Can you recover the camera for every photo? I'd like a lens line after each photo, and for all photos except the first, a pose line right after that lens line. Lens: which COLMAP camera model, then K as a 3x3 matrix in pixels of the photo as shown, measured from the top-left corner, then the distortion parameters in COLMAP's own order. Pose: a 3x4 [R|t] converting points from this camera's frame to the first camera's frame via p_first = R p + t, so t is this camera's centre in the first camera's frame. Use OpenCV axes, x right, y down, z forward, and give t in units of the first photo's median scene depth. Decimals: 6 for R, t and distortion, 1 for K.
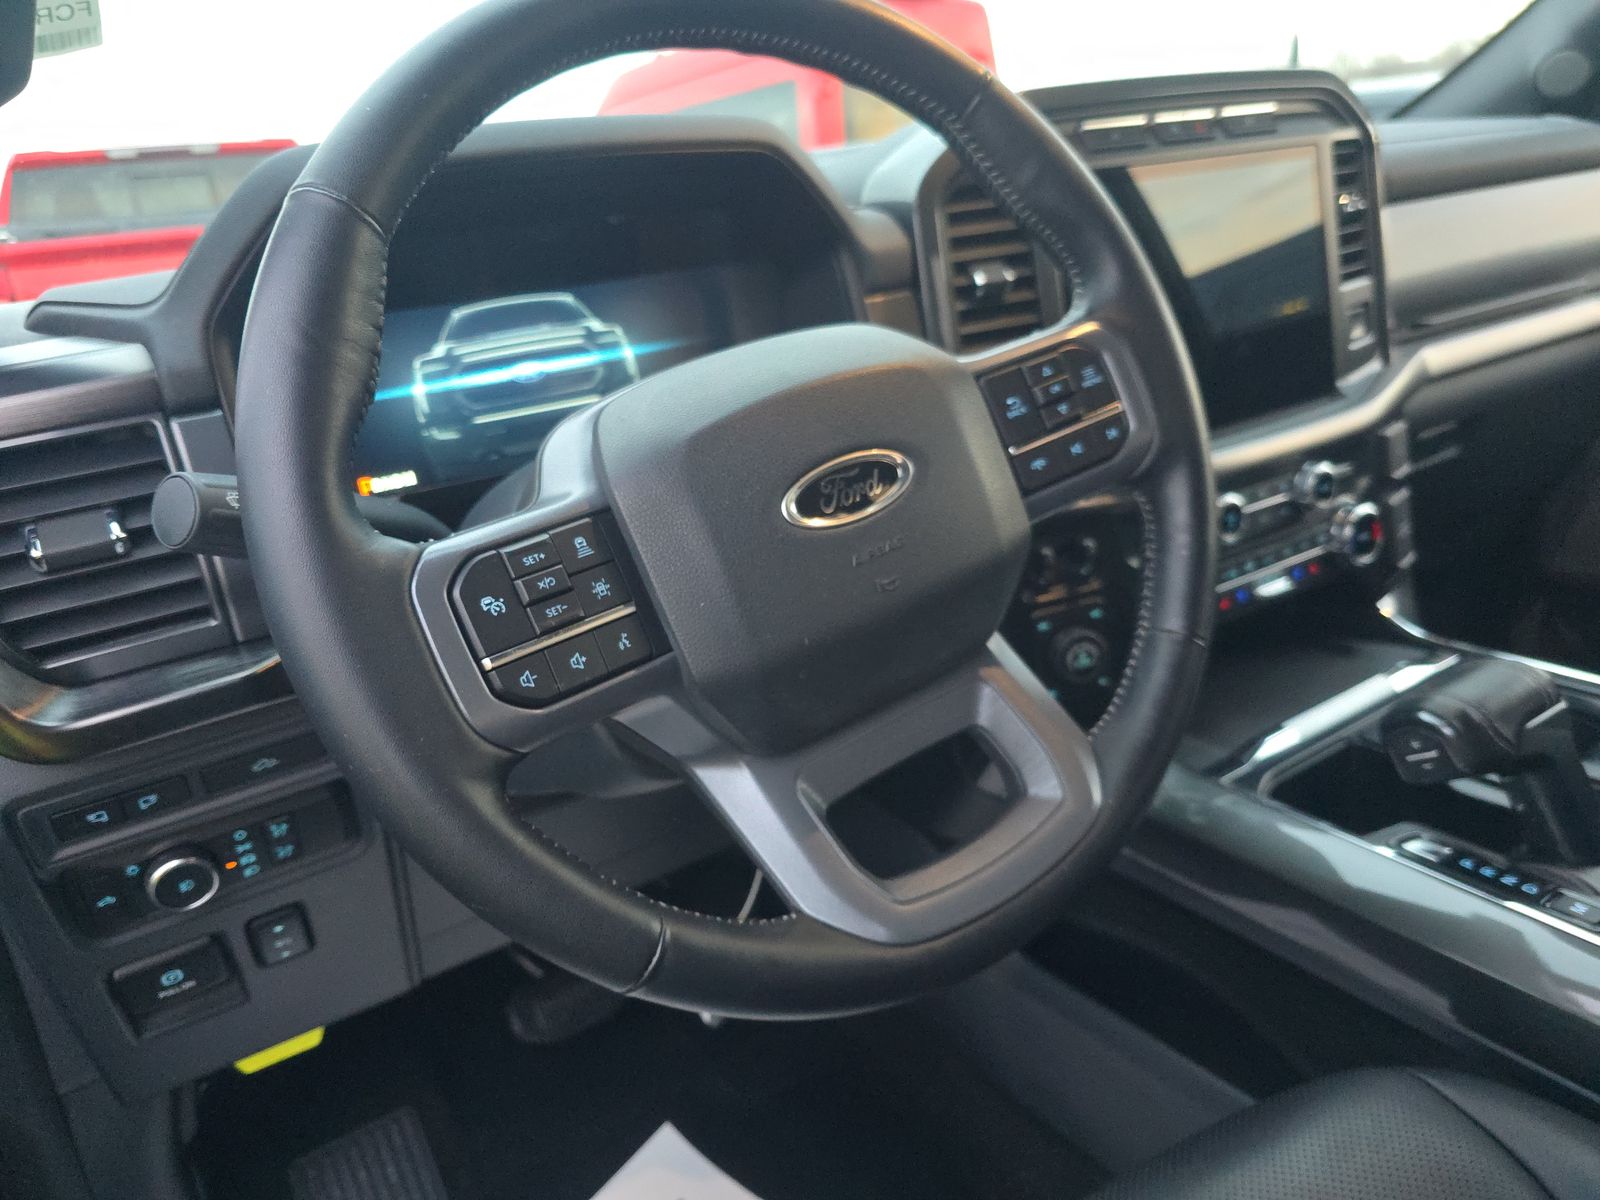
lens RADIAL K [[1189.1, 0, 713.7], [0, 1189.1, 541.8], [0, 0, 1]] dist [0.145758, -0.150786]
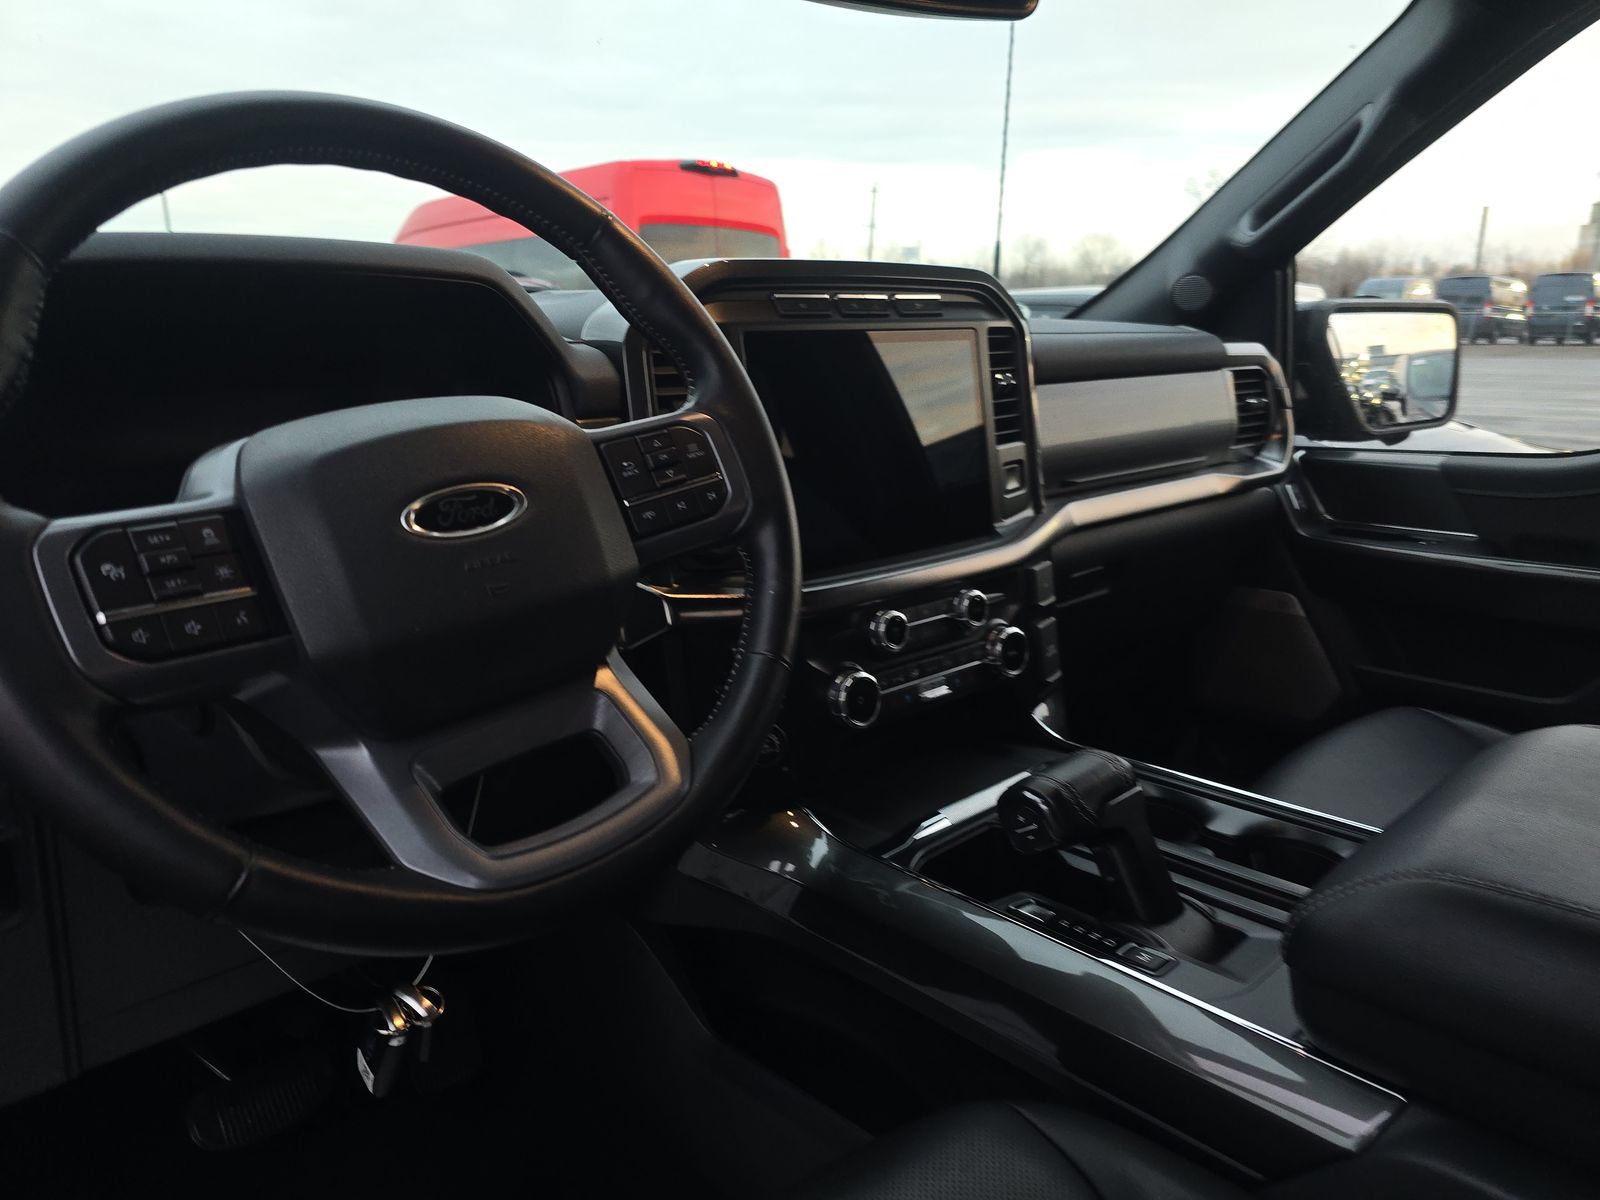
lens RADIAL K [[1189.1, 0, 713.7], [0, 1189.1, 541.8], [0, 0, 1]] dist [0.145758, -0.150786]
pose [[0.984654, 0.032377, 0.171486, 0.119333], [-0.007948, 0.989940, -0.141267, 0.120435], [-0.174334, 0.137736, 0.975006, -0.167670]]
